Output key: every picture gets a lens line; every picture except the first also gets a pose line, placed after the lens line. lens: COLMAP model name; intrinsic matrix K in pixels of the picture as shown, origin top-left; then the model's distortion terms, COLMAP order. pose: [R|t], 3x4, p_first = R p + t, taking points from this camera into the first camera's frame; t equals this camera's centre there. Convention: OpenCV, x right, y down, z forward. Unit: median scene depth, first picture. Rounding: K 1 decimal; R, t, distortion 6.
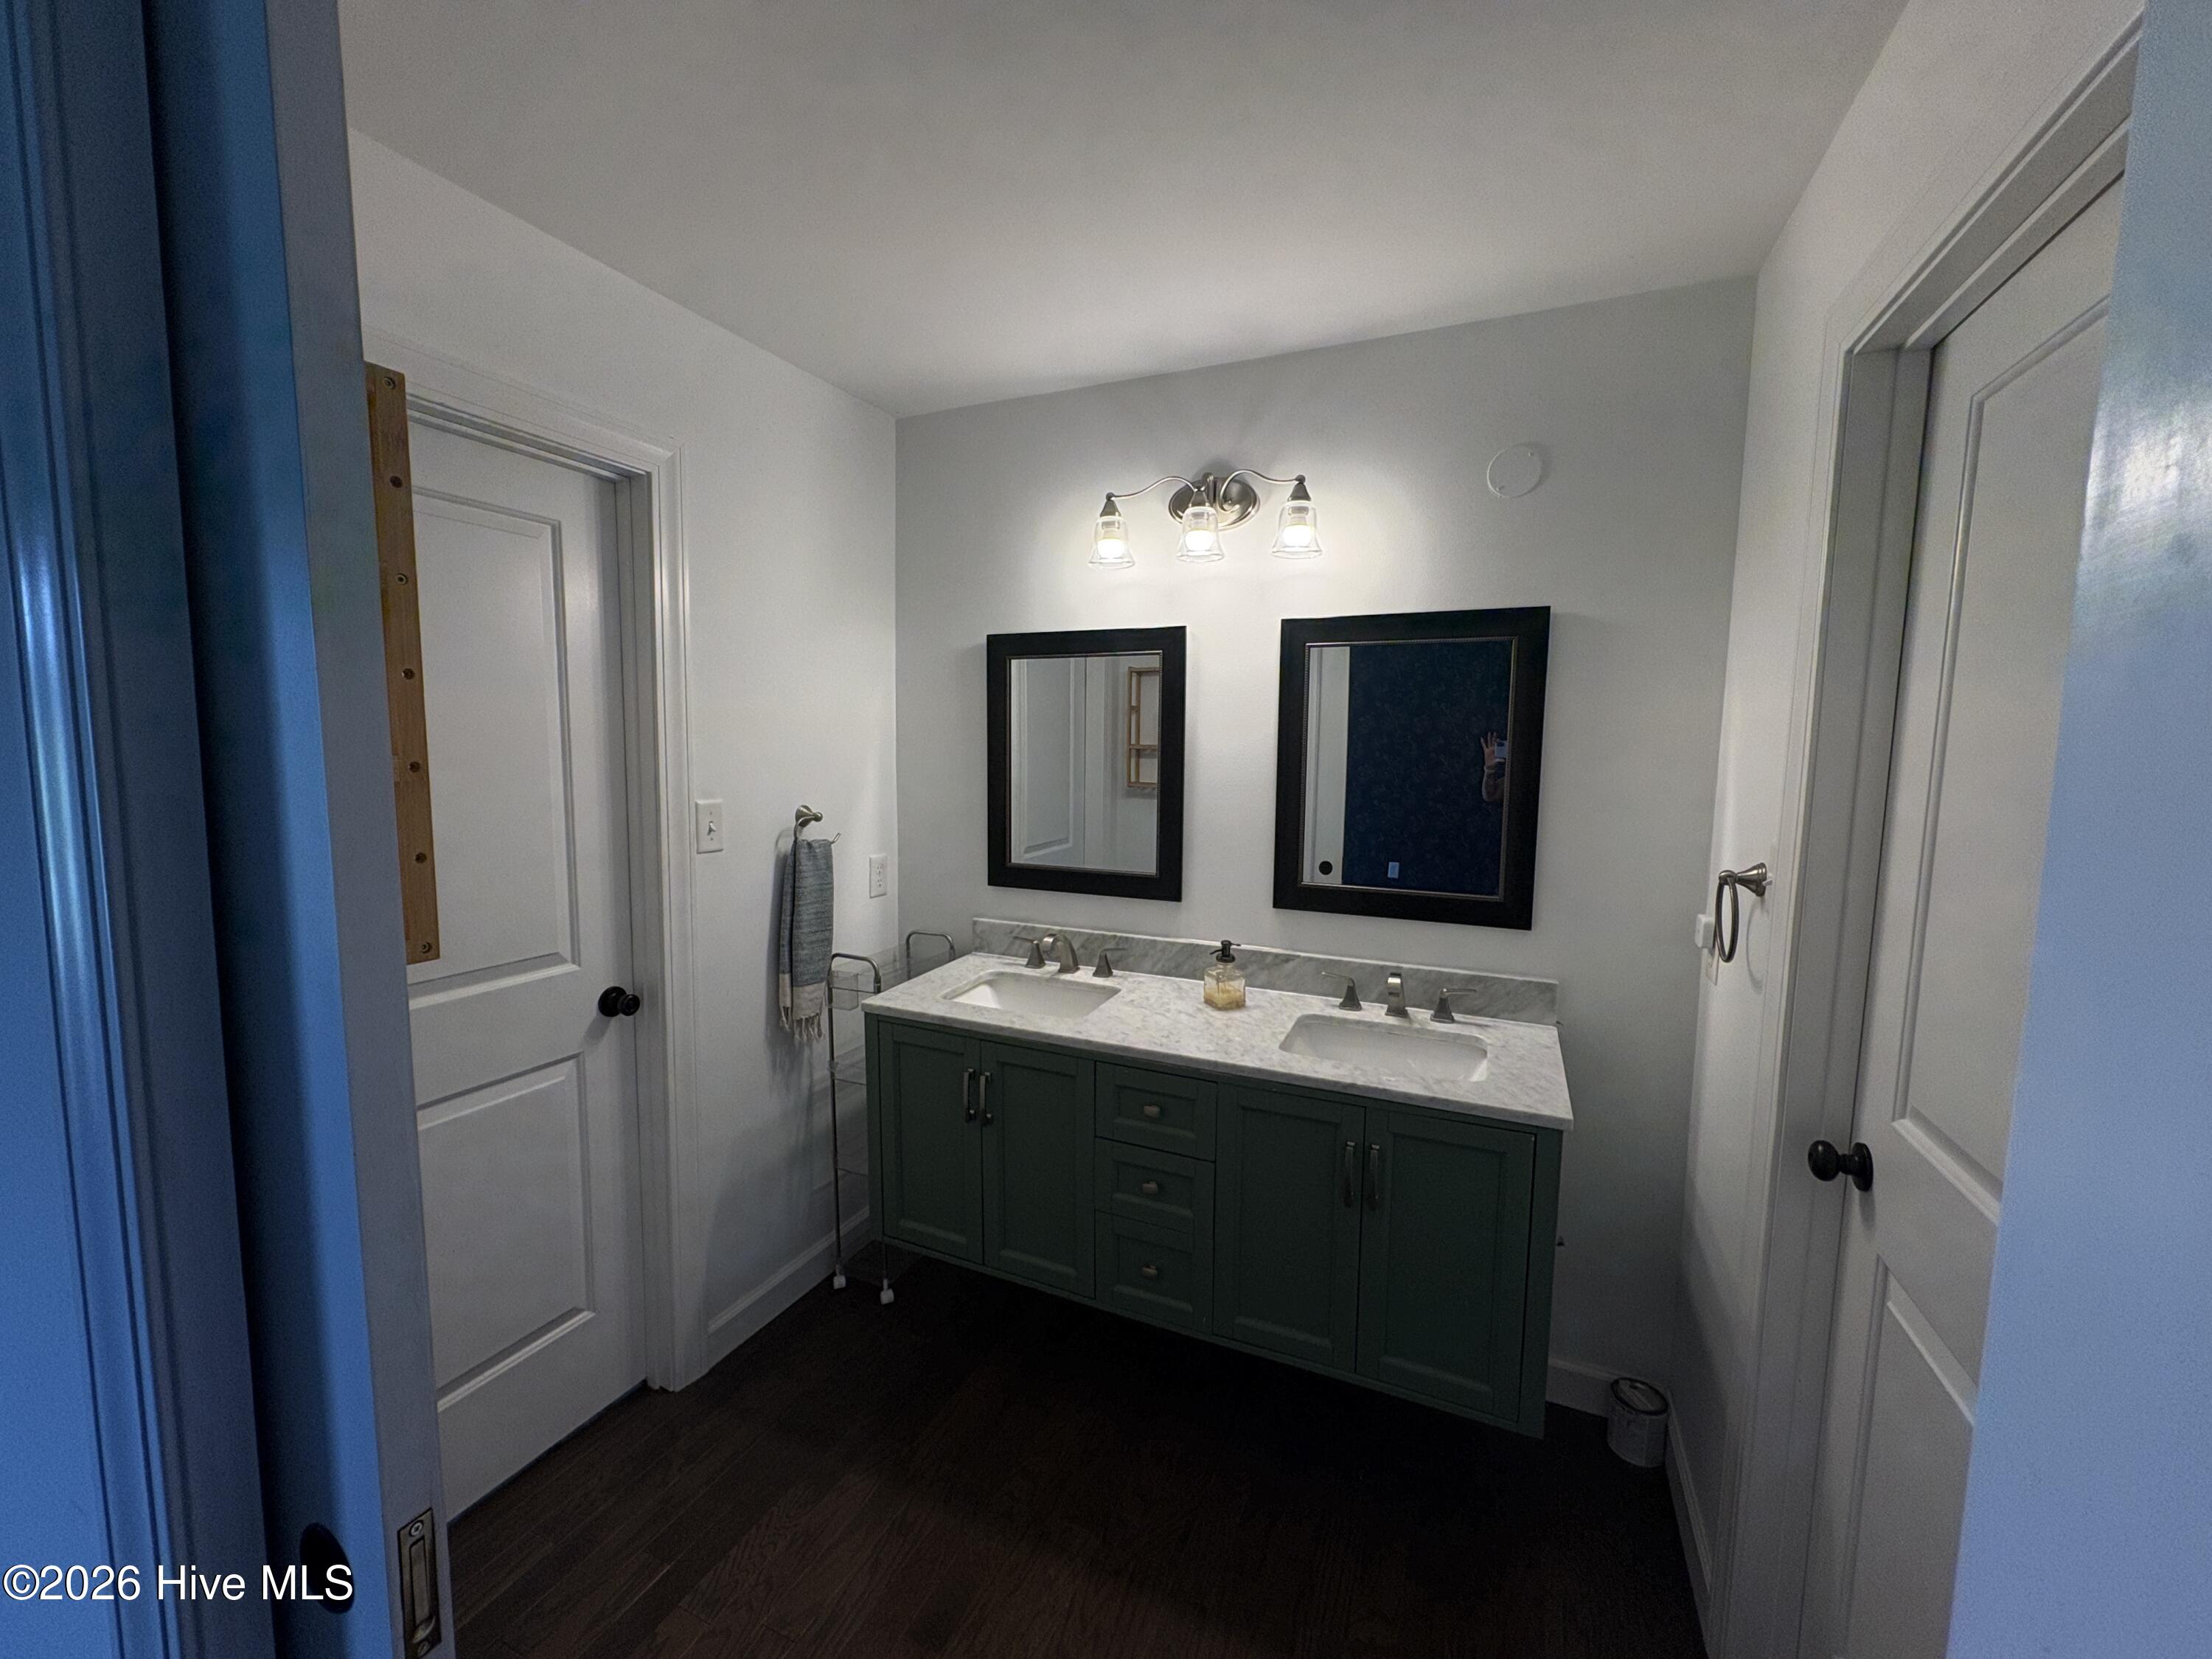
lens RADIAL K [[881.8, 0, 1117.5], [0, 881.8, 828.1], [0, 0, 1]] dist [0.000990, -0.000400]
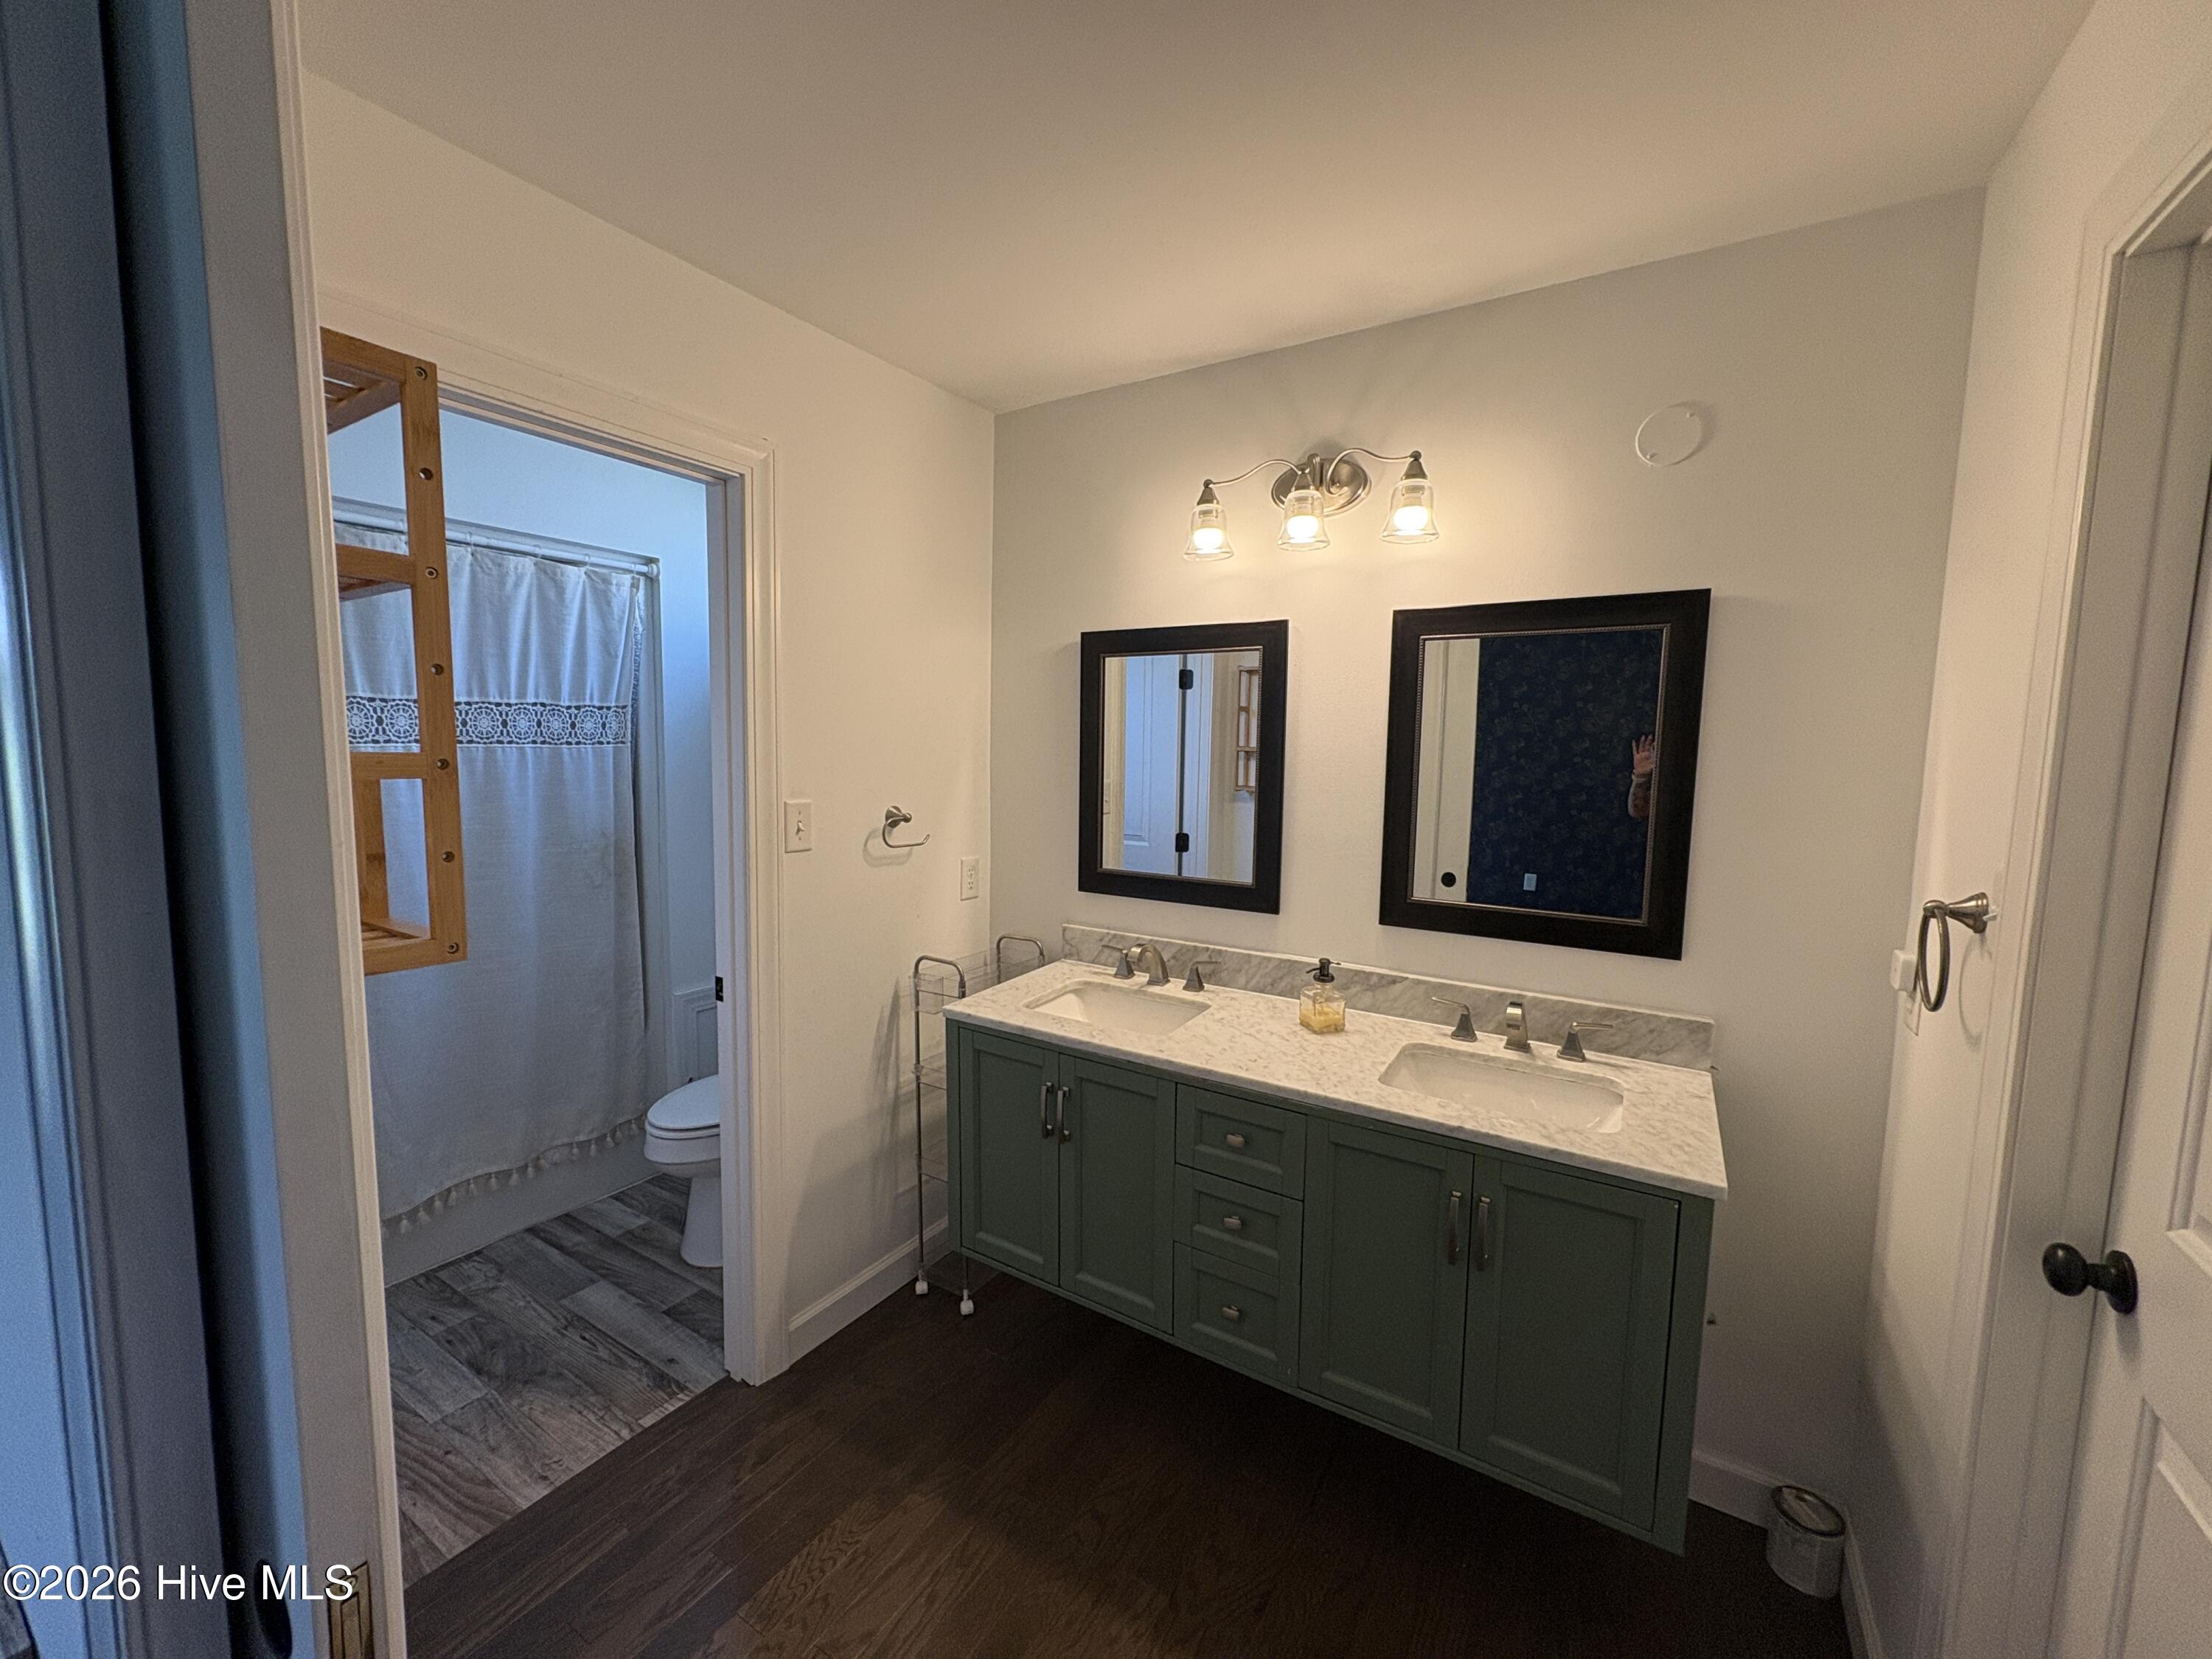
lens RADIAL K [[881.8, 0, 1115.6], [0, 881.8, 829.5], [0, 0, 1]] dist [0.000990, -0.000400]
pose [[0.990082, 0.017342, -0.139416, 0.034666], [-0.017542, 0.999846, -0.000210, -0.003810], [0.139391, 0.002653, 0.990234, 0.057019]]
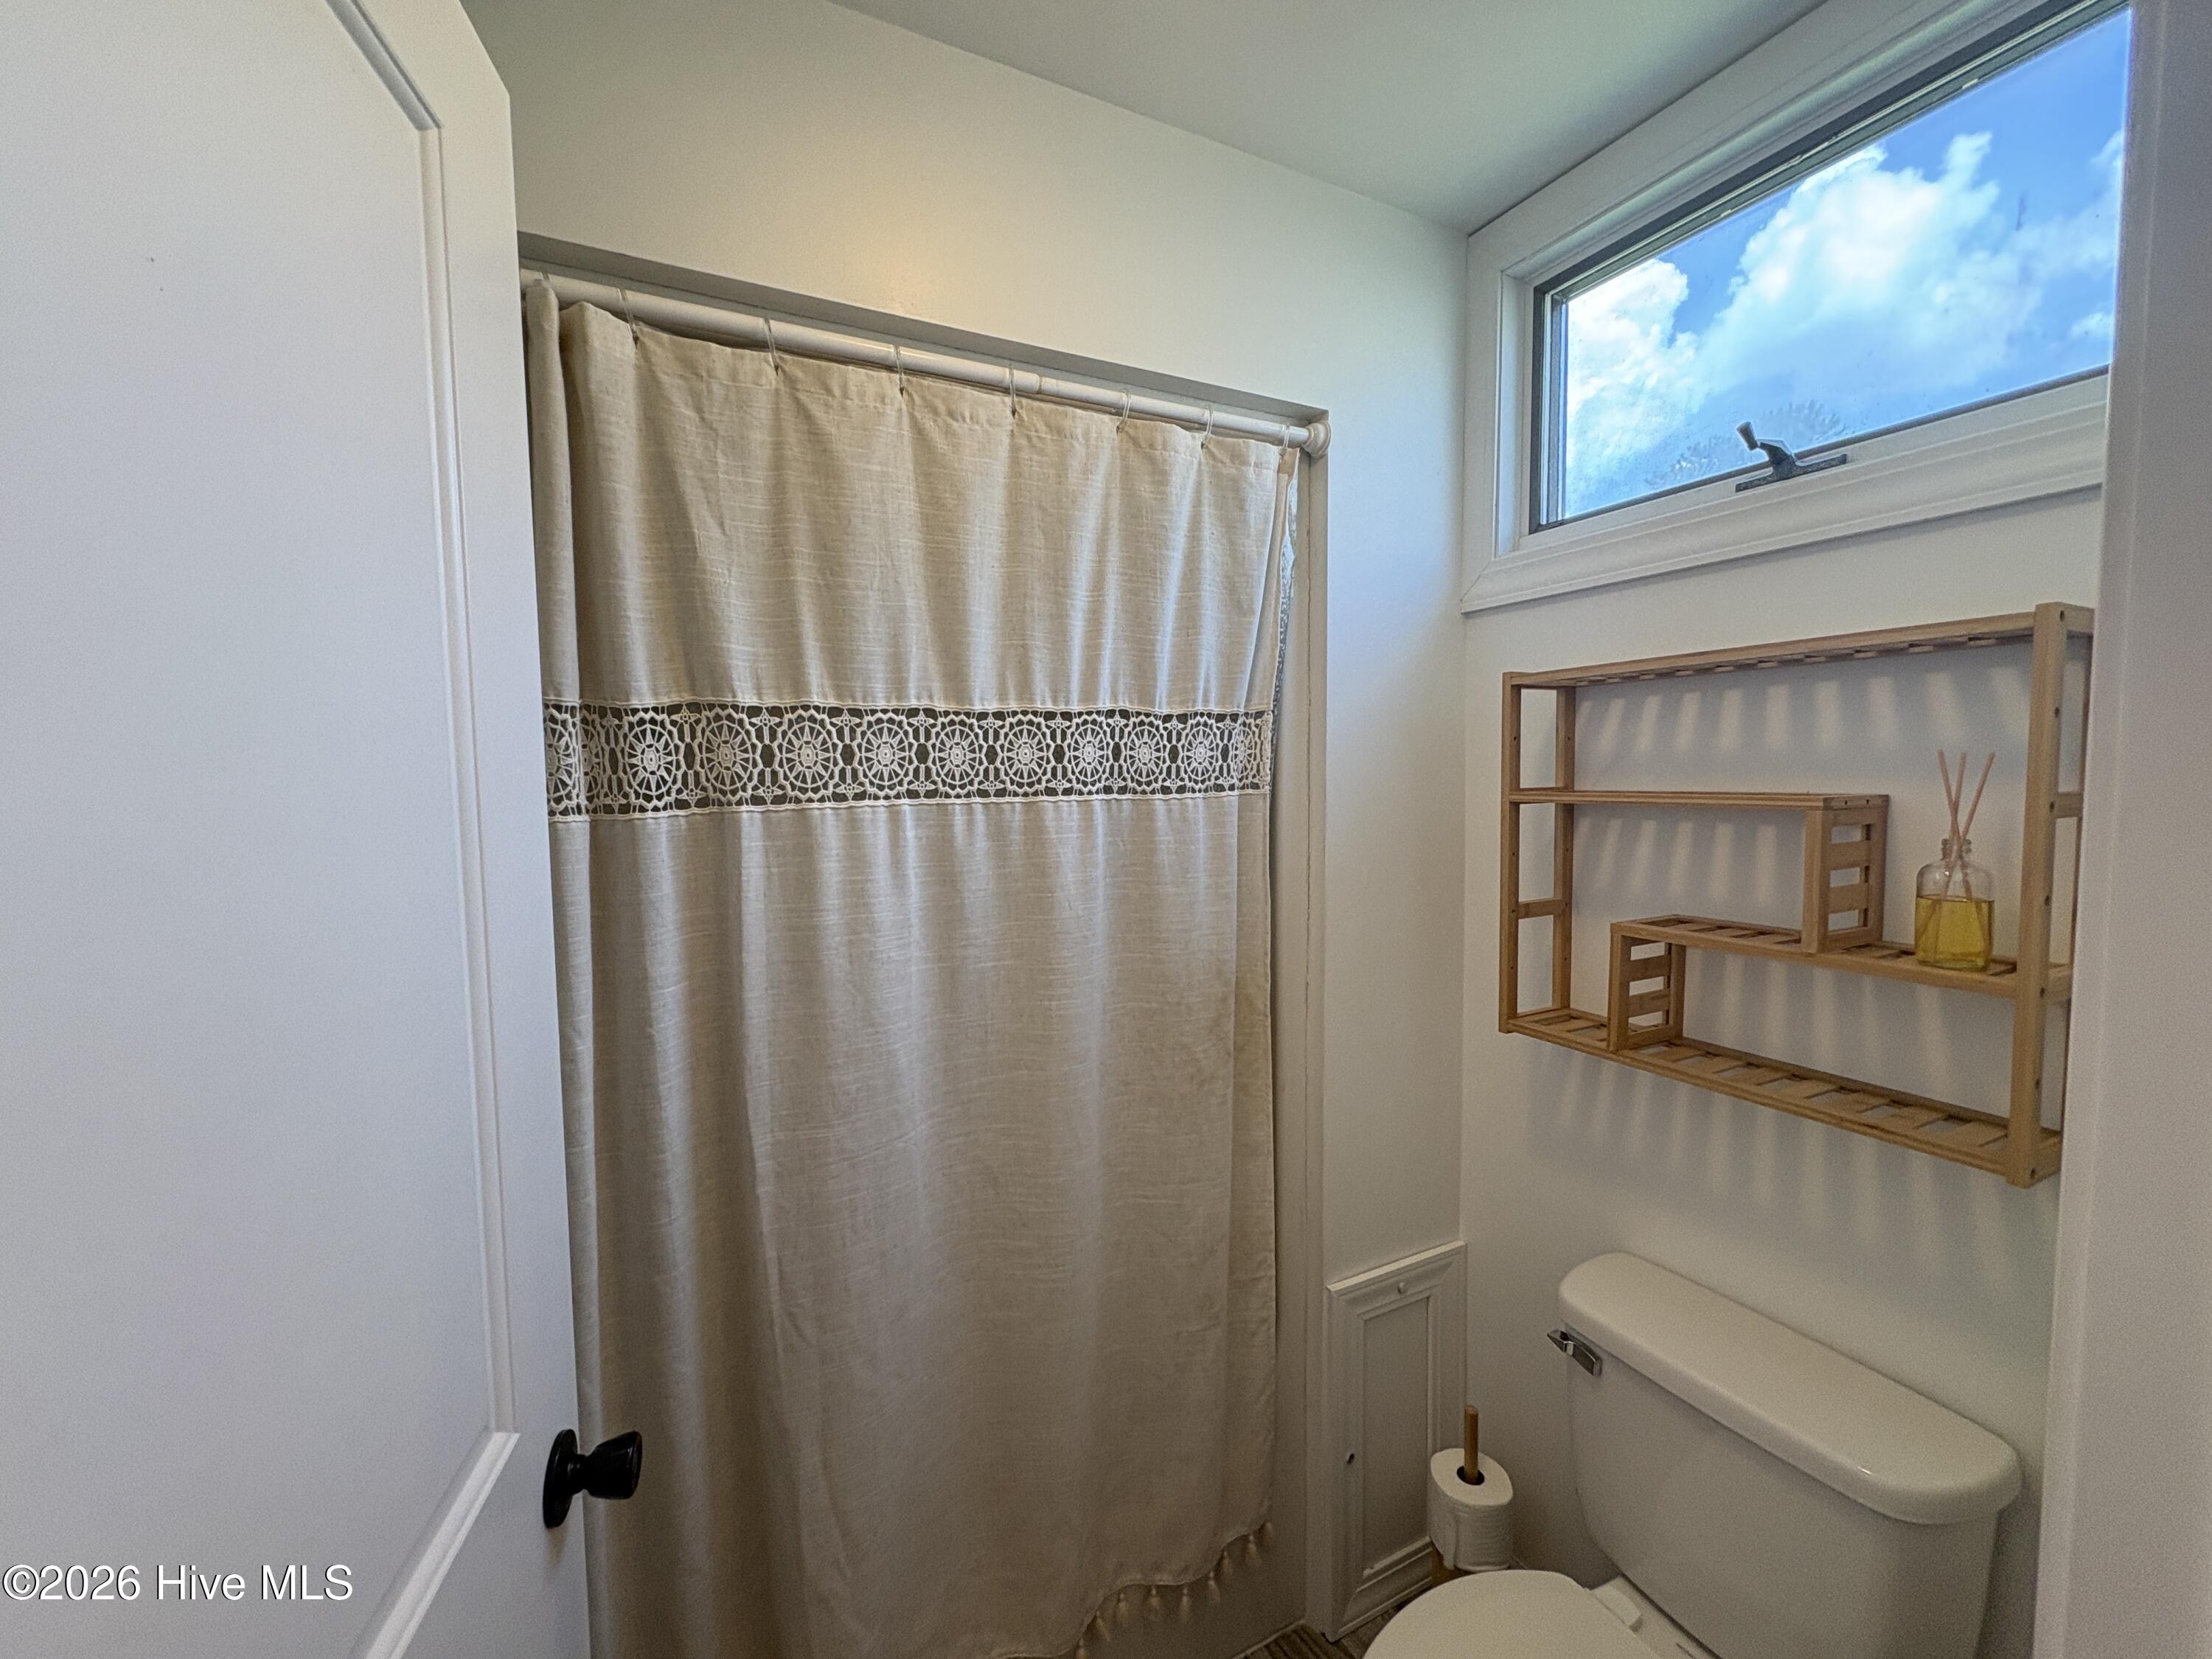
lens RADIAL K [[881.8, 0, 1108.8], [0, 881.8, 832.4], [0, 0, 1]] dist [0.000990, -0.000400]
pose [[0.765710, 0.017909, -0.642936, -0.204720], [-0.039689, 0.999023, -0.019441, -0.031140], [0.641960, 0.040403, 0.765673, 0.319545]]
